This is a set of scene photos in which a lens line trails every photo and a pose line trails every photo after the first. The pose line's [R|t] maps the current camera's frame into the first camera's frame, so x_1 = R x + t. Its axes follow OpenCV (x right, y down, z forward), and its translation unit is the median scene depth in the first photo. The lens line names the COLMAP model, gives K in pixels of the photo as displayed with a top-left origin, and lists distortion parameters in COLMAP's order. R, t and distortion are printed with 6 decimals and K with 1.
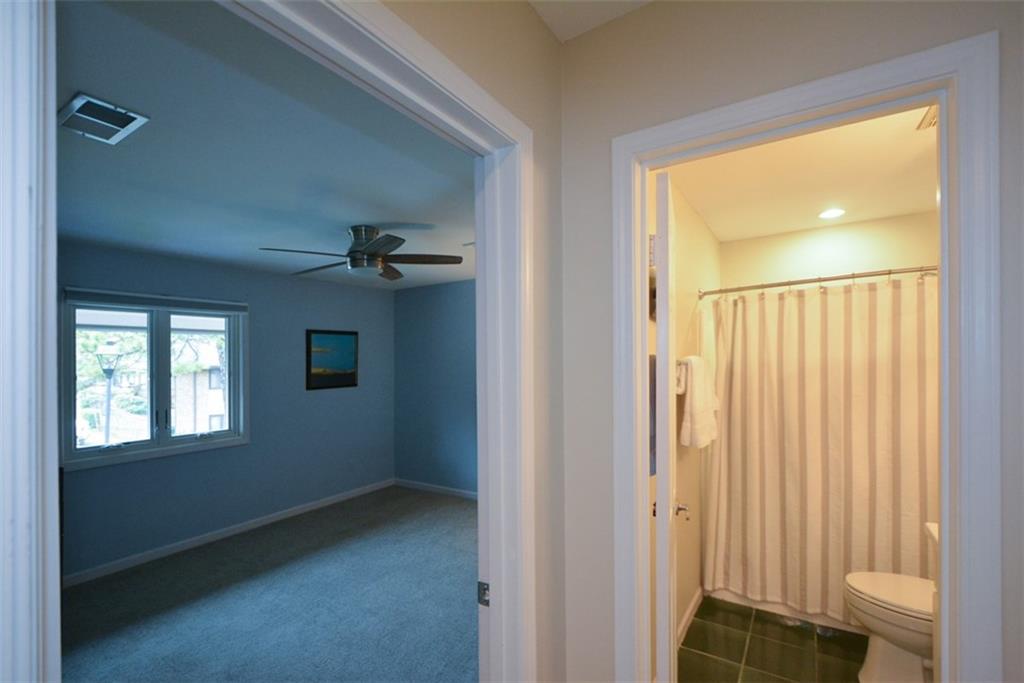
lens RADIAL K [[434.8, 0, 517.5], [0, 434.8, 360.0], [0, 0, 1]] dist [0.001164, -0.003855]
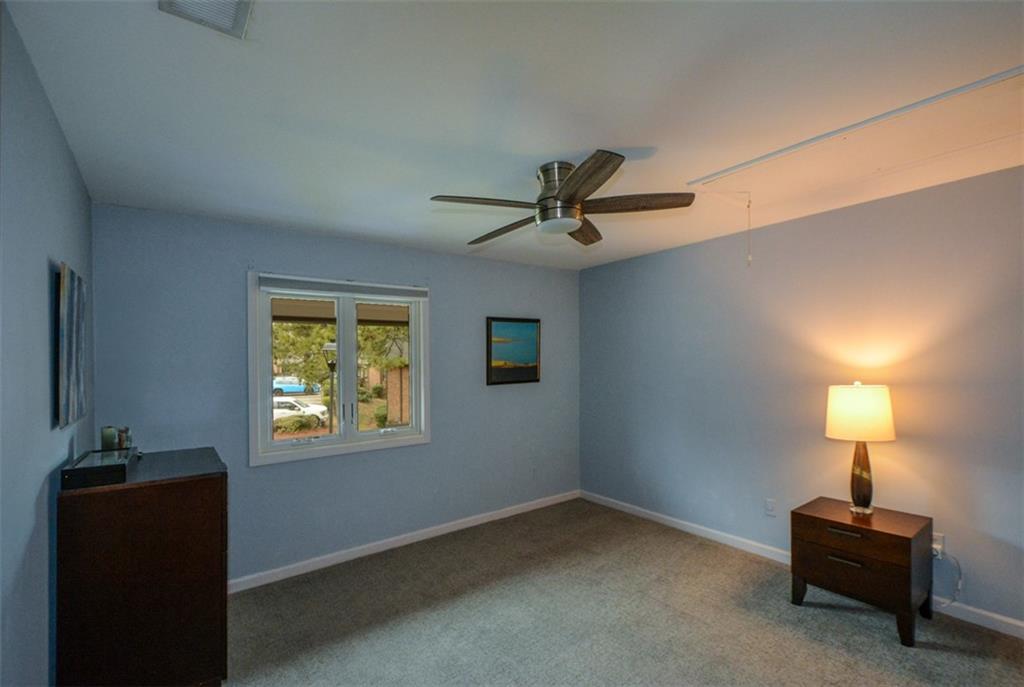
lens RADIAL K [[446.5, 0, 515.0], [0, 446.5, 366.3], [0, 0, 1]] dist [0.003675, 0.000181]
pose [[0.925865, 0.004517, -0.377828, -0.108616], [0.003578, 0.999779, 0.020720, 0.014908], [0.377838, -0.020536, 0.925644, 0.220293]]
